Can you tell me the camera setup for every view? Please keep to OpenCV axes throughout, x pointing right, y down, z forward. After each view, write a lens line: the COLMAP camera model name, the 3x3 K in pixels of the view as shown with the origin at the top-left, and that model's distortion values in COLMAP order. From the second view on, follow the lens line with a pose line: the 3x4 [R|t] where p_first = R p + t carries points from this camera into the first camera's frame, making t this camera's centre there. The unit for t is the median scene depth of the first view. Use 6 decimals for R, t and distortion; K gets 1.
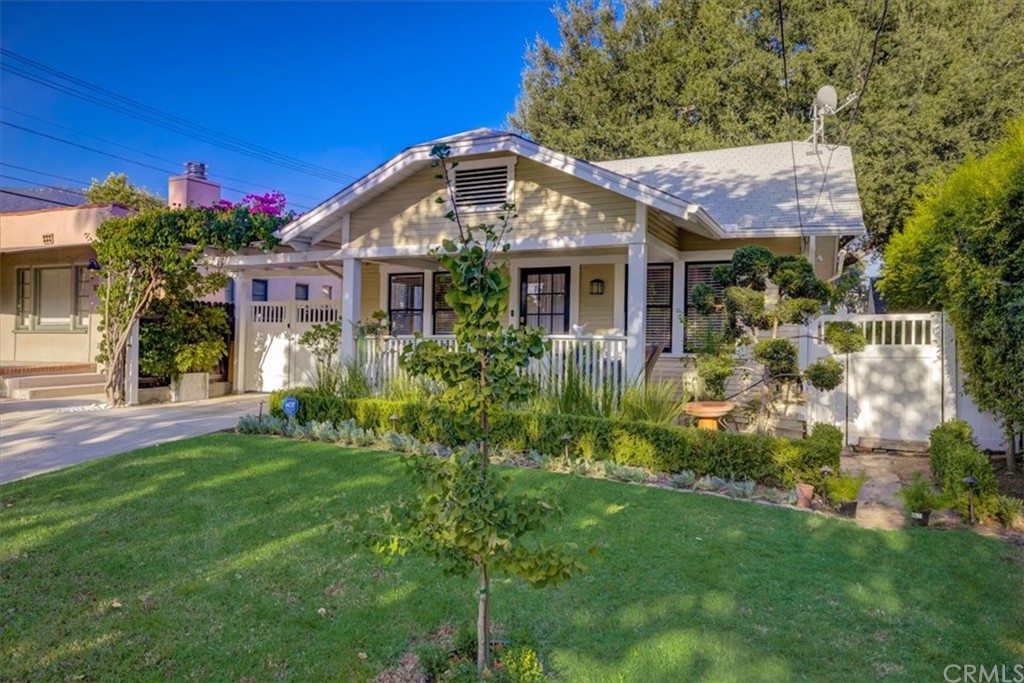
lens RADIAL K [[674.9, 0, 512.0], [0, 674.9, 341.5], [0, 0, 1]] dist [-0.002781, 0.029648]
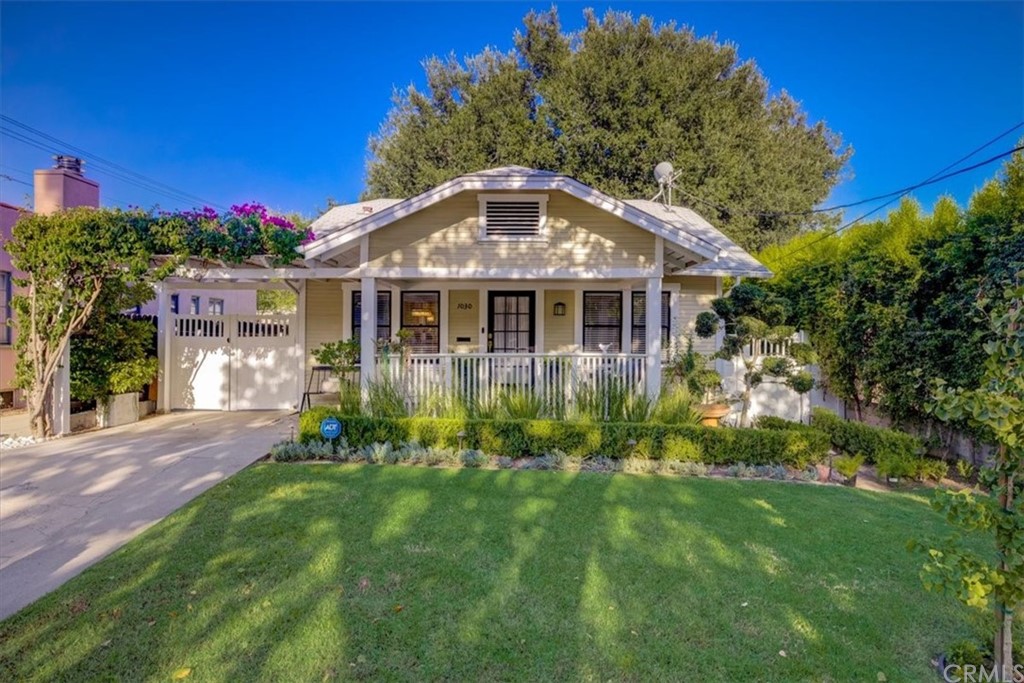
lens RADIAL K [[539.5, 0, 510.4], [0, 539.5, 360.4], [0, 0, 1]] dist [-0.000490, -0.000105]
pose [[0.916420, -0.018576, 0.399787, -0.392720], [0.005524, 0.999414, 0.033775, -0.027383], [-0.400180, -0.028743, 0.915985, 0.180511]]
